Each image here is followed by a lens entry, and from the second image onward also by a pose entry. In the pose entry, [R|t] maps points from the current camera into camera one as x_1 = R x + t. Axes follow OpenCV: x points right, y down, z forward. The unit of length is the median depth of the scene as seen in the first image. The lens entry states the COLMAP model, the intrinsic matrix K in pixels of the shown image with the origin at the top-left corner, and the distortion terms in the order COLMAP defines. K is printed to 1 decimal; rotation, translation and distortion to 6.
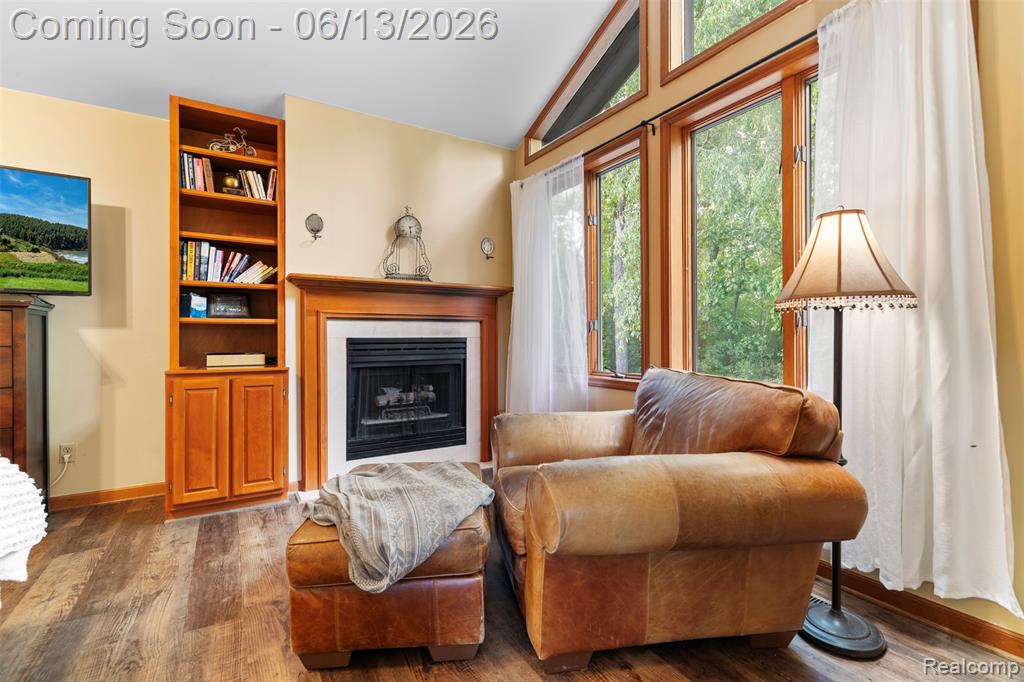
lens RADIAL K [[463.3, 0, 515.5], [0, 463.3, 336.7], [0, 0, 1]] dist [0.009277, 0.000367]
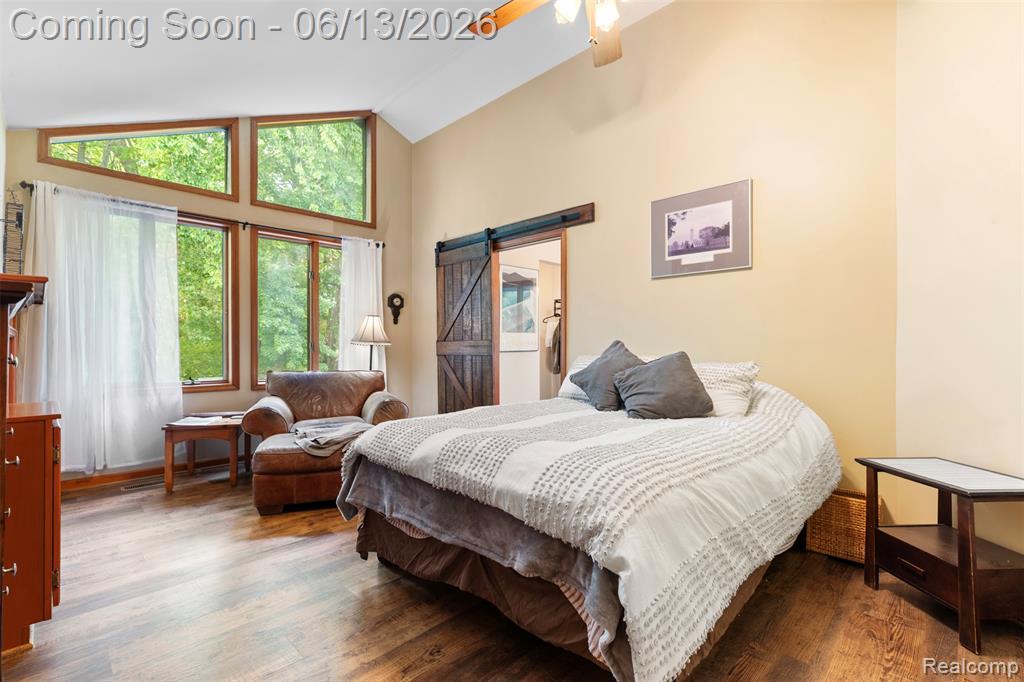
lens RADIAL K [[463.3, 0, 513.6], [0, 463.3, 344.5], [0, 0, 1]] dist [0.009277, 0.000367]
pose [[-0.233286, 0.004946, 0.972395, -1.533890], [-0.008694, 0.999936, -0.007171, -0.033344], [-0.972369, -0.010127, -0.233229, 0.475895]]
